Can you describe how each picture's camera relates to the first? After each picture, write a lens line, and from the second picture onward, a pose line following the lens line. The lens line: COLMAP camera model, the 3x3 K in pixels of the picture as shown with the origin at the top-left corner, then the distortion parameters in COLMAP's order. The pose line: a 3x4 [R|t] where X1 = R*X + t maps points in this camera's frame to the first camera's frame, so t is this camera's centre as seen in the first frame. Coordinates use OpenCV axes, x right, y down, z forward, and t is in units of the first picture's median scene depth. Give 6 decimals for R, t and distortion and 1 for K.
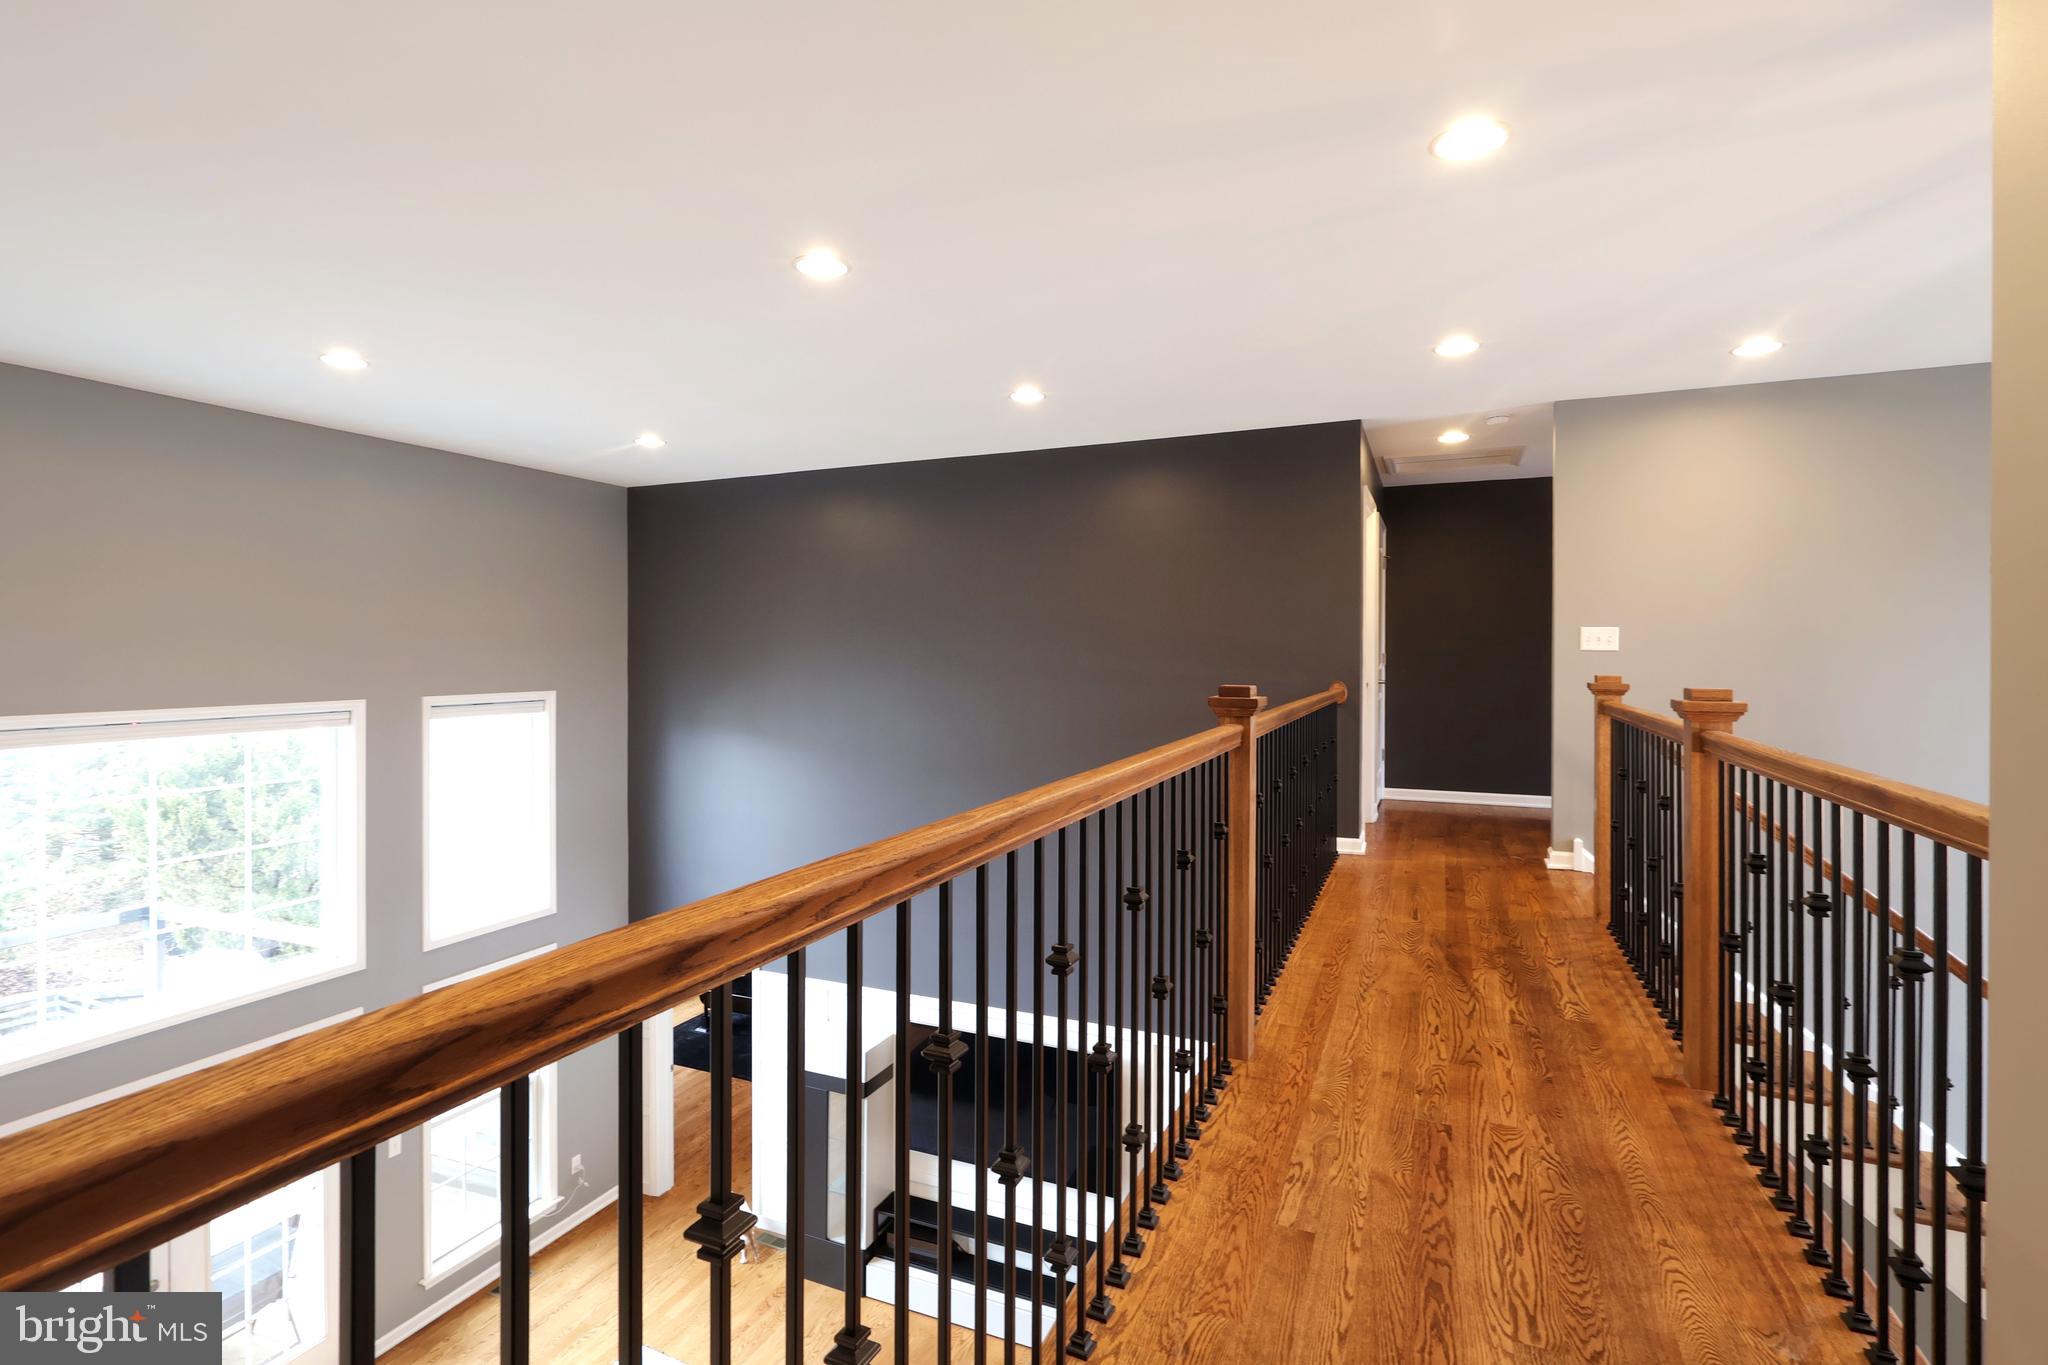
lens RADIAL K [[945.7, 0, 1020.7], [0, 945.7, 651.3], [0, 0, 1]] dist [-0.000086, 0.000004]
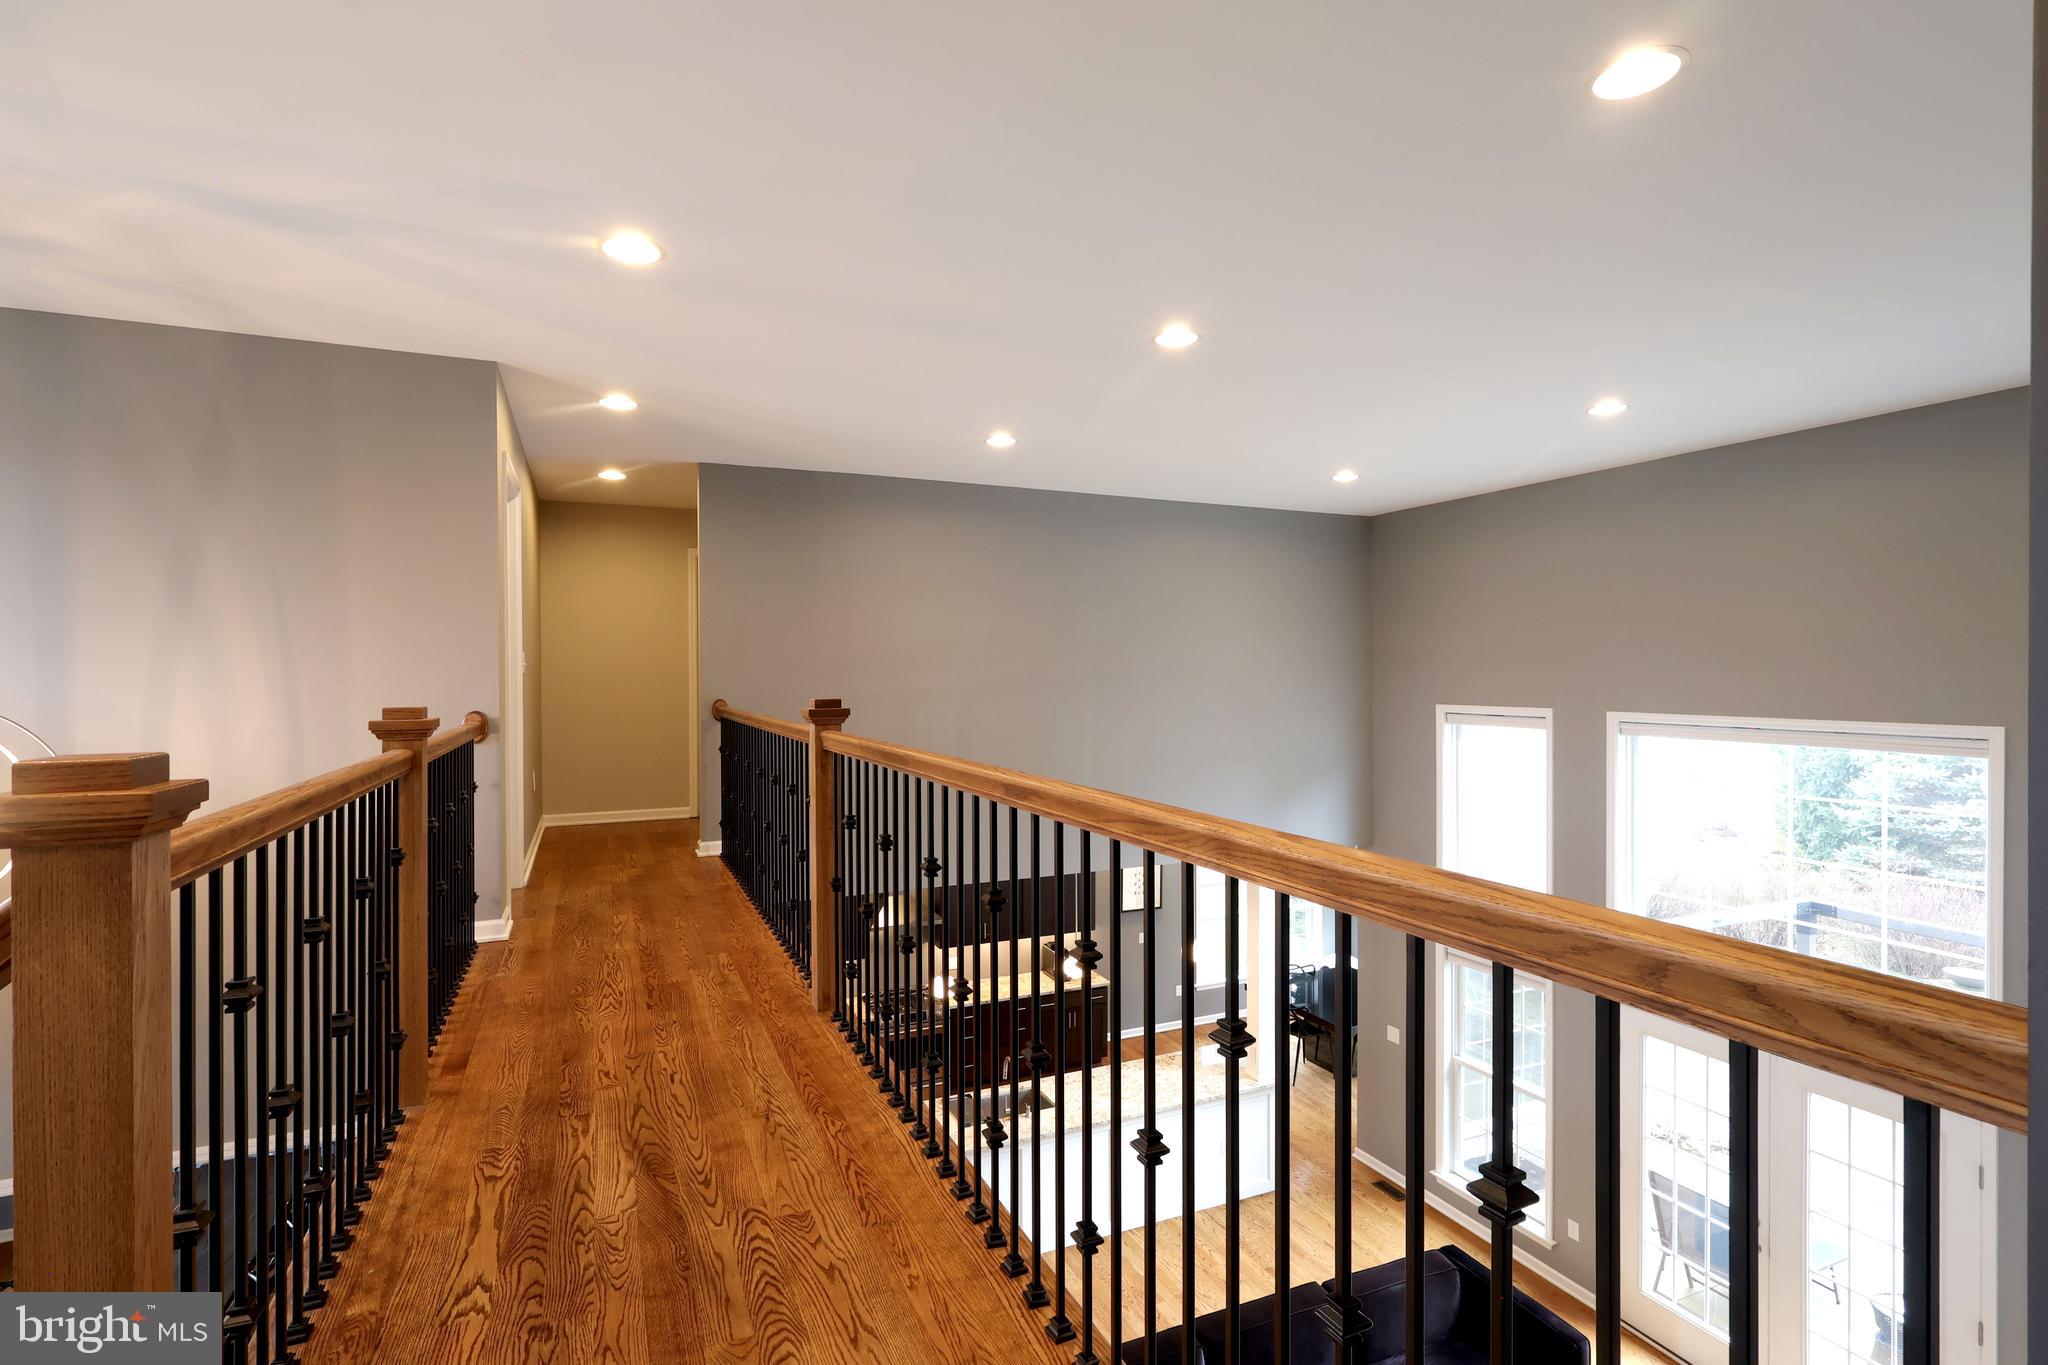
lens RADIAL K [[980.6, 0, 1024.0], [0, 980.6, 682.5], [0, 0, 1]] dist [-0.000772, -0.000120]
pose [[-0.673164, 0.006027, -0.739469, 0.885468], [0.001816, 0.999977, 0.006497, 0.010879], [0.739491, 0.003031, -0.673160, 1.838186]]
